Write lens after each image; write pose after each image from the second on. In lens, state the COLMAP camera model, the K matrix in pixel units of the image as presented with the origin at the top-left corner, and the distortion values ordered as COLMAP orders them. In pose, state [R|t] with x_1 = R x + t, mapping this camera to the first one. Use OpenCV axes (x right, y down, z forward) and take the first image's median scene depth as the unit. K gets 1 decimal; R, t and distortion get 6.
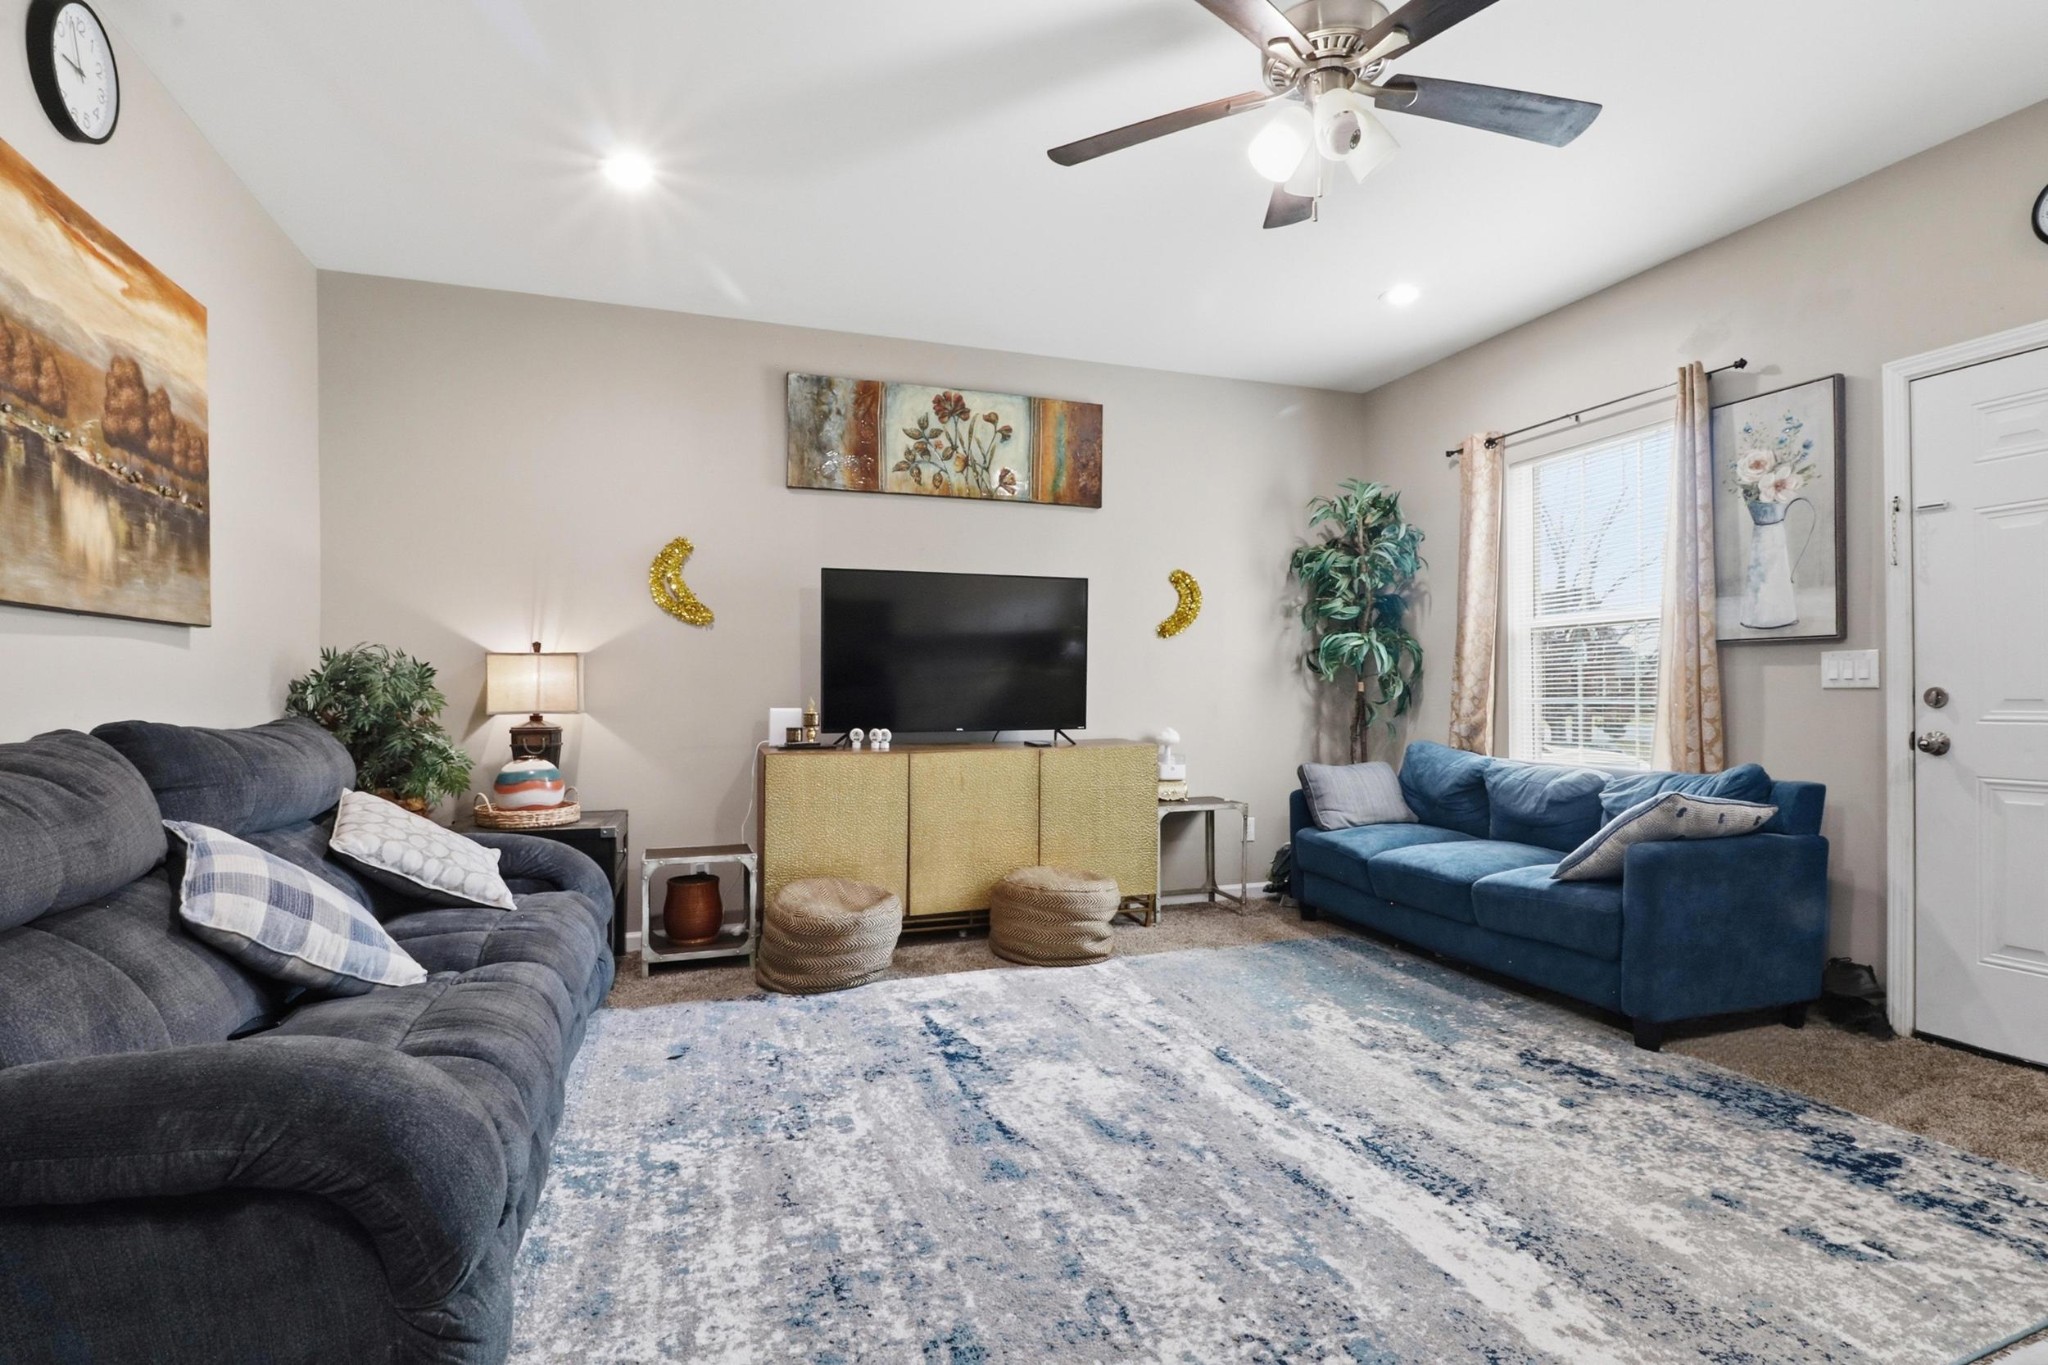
lens RADIAL K [[972.9, 0, 1039.2], [0, 972.9, 688.0], [0, 0, 1]] dist [-0.003042, -0.009488]
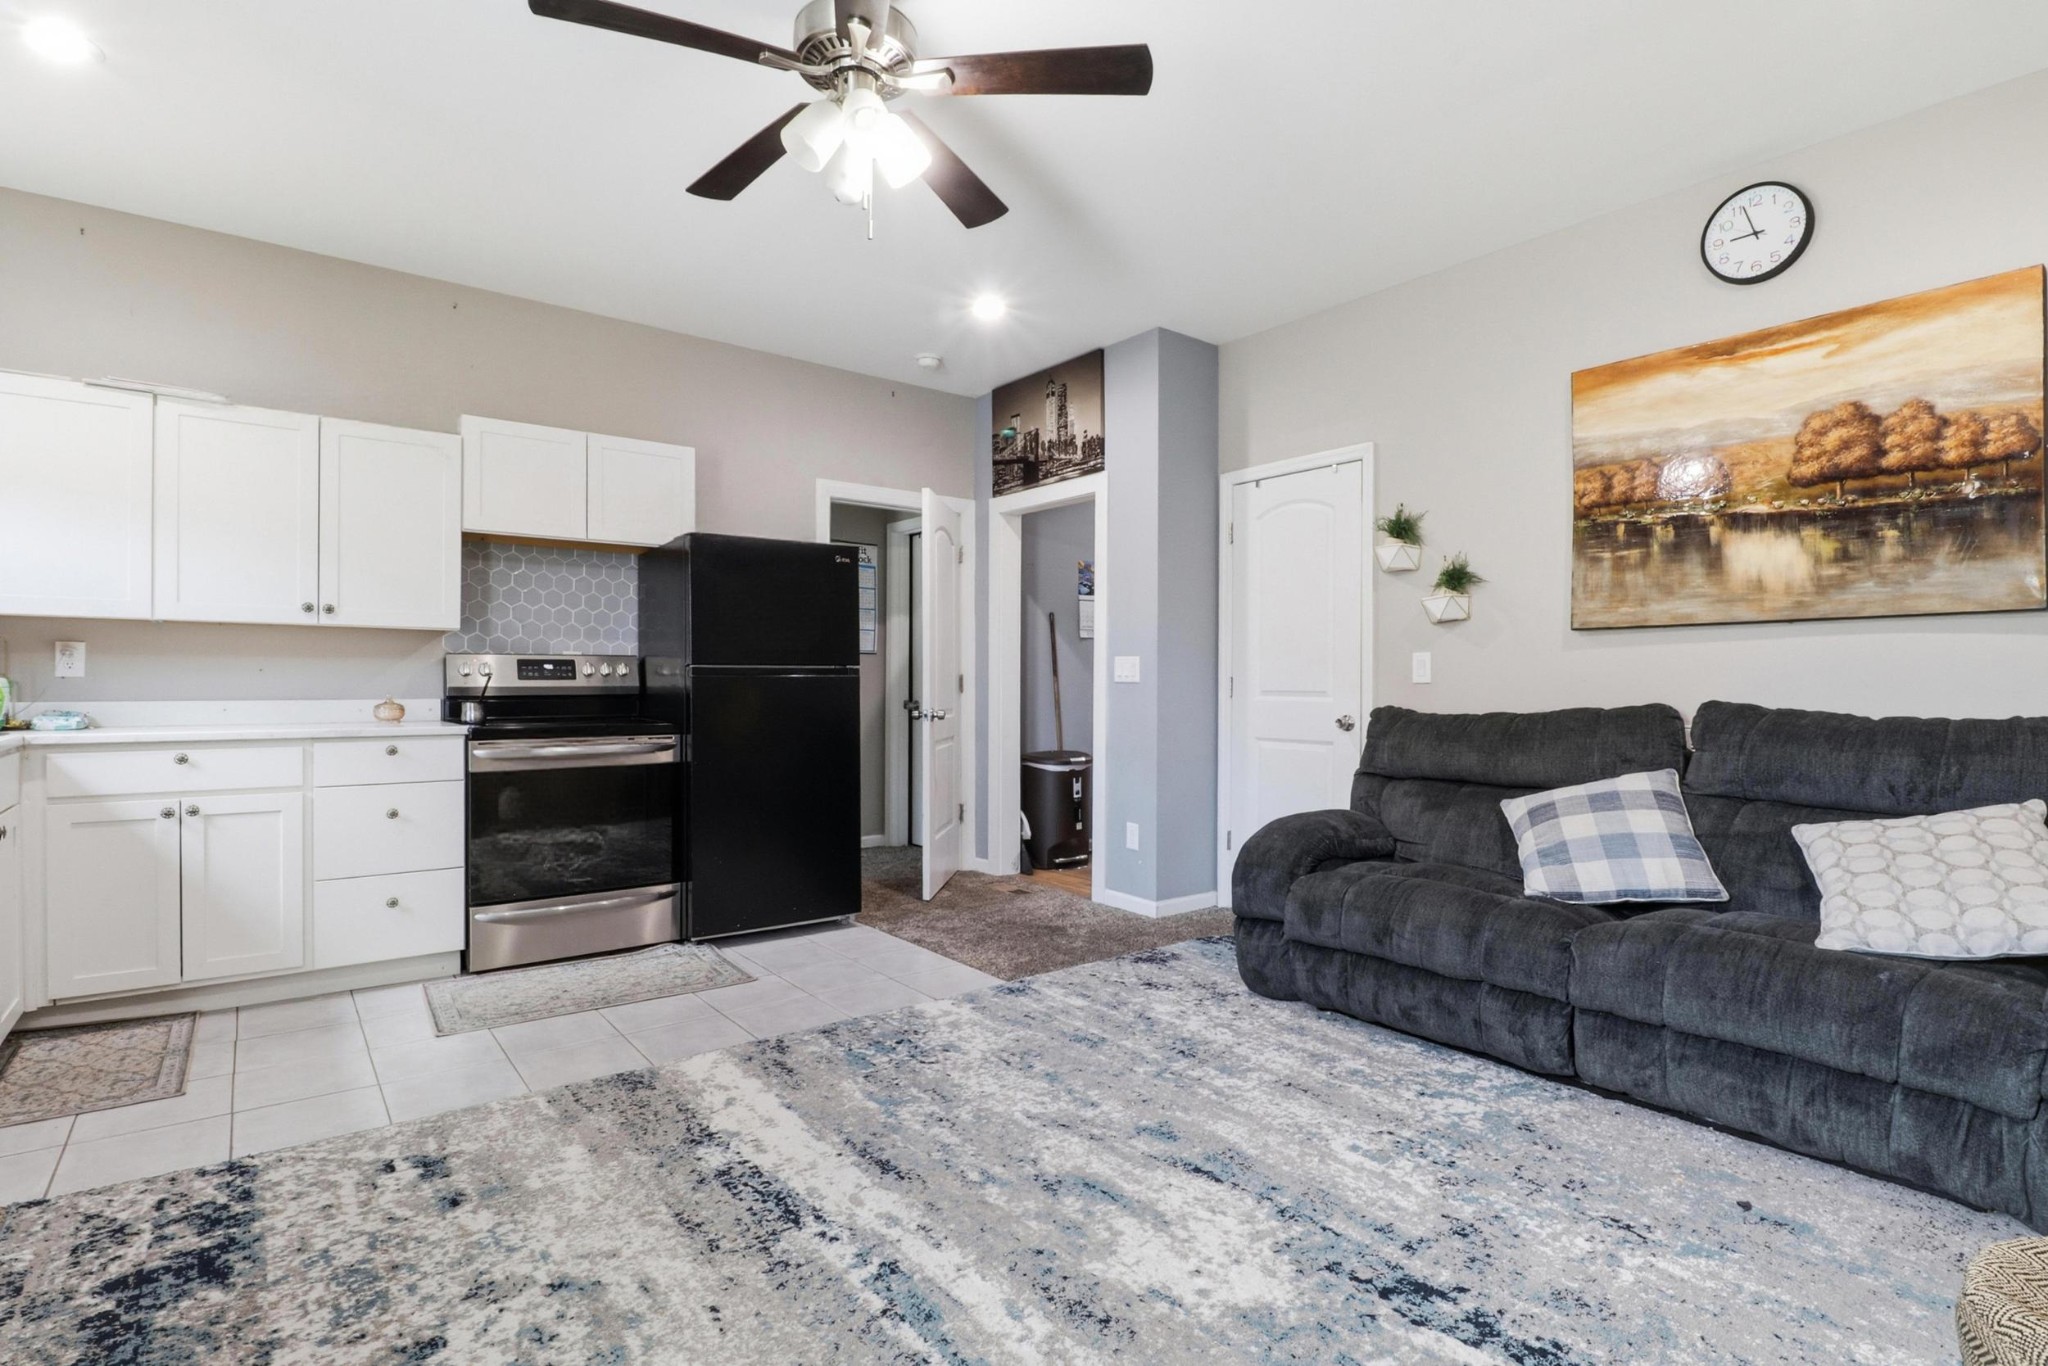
lens RADIAL K [[972.9, 0, 1039.2], [0, 972.9, 688.5], [0, 0, 1]] dist [-0.003042, -0.009488]
pose [[-0.946487, 0.003640, -0.322722, 0.426668], [0.001011, 0.999965, 0.008313, 0.004023], [0.322741, 0.007542, -0.946457, 1.947979]]
